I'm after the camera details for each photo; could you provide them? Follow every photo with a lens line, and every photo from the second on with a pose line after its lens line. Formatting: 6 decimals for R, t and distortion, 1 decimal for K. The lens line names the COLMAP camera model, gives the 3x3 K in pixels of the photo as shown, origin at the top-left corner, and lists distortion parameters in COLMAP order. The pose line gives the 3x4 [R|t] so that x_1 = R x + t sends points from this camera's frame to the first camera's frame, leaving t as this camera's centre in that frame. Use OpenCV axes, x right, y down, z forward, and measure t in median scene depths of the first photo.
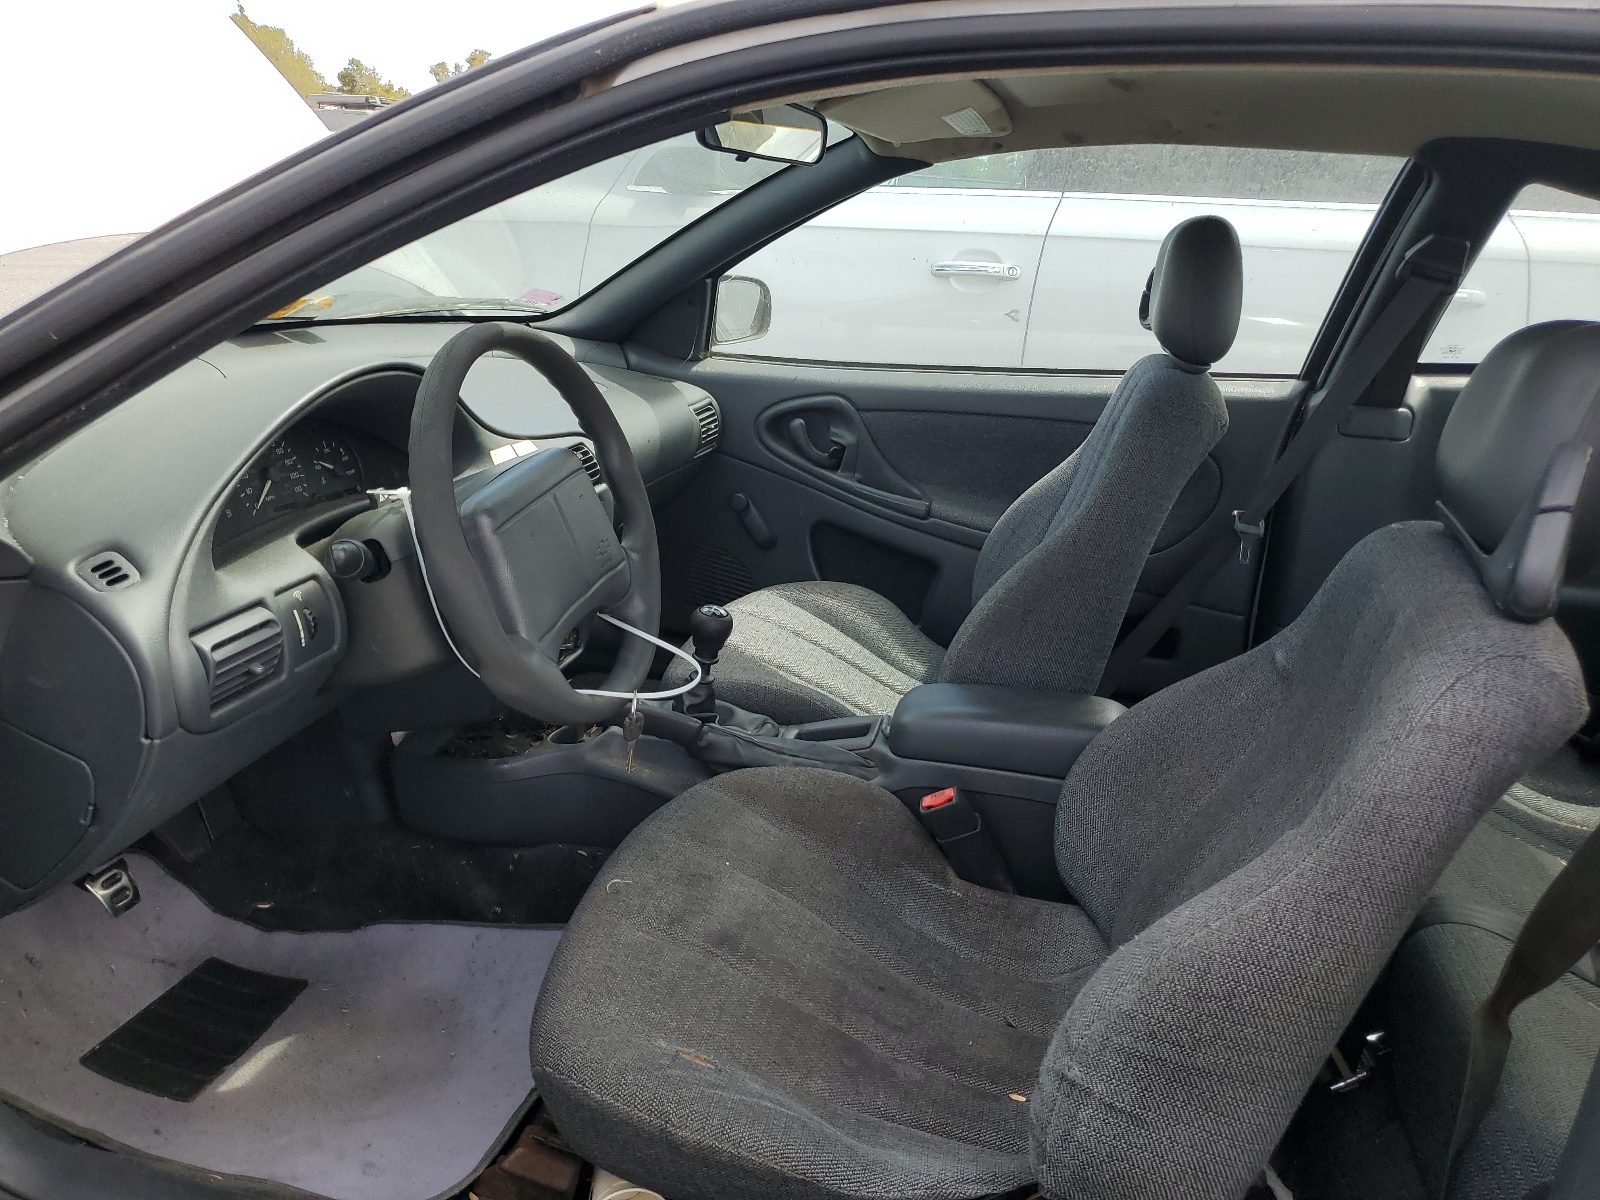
lens RADIAL K [[1185.1, 0, 800.0], [0, 1185.1, 600.0], [0, 0, 1]] dist [0.090994, -0.189217]
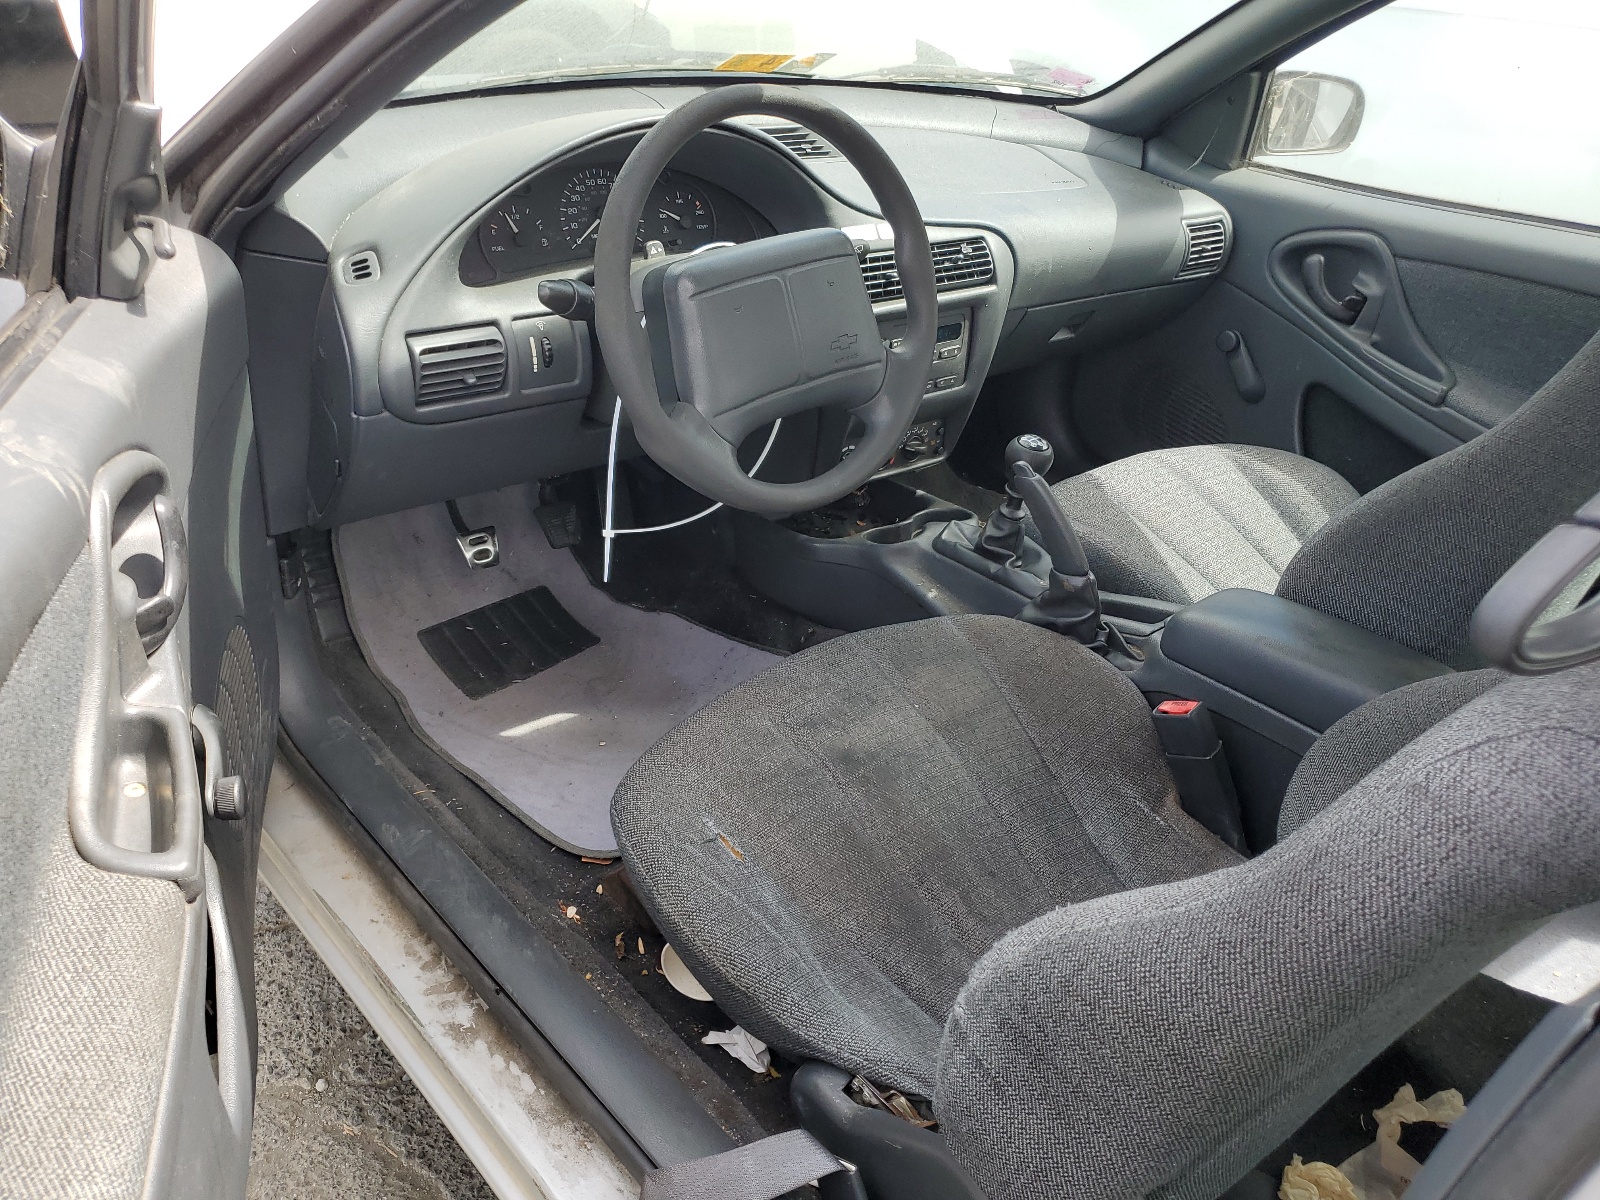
lens RADIAL K [[1204.2, 0, 800.0], [0, 1204.2, 600.0], [0, 0, 1]] dist [0.004267, -0.002095]
pose [[0.833623, 0.294286, -0.467406, 0.239486], [-0.217374, 0.952749, 0.212175, -0.032220], [0.507760, -0.075272, 0.858204, 0.100144]]
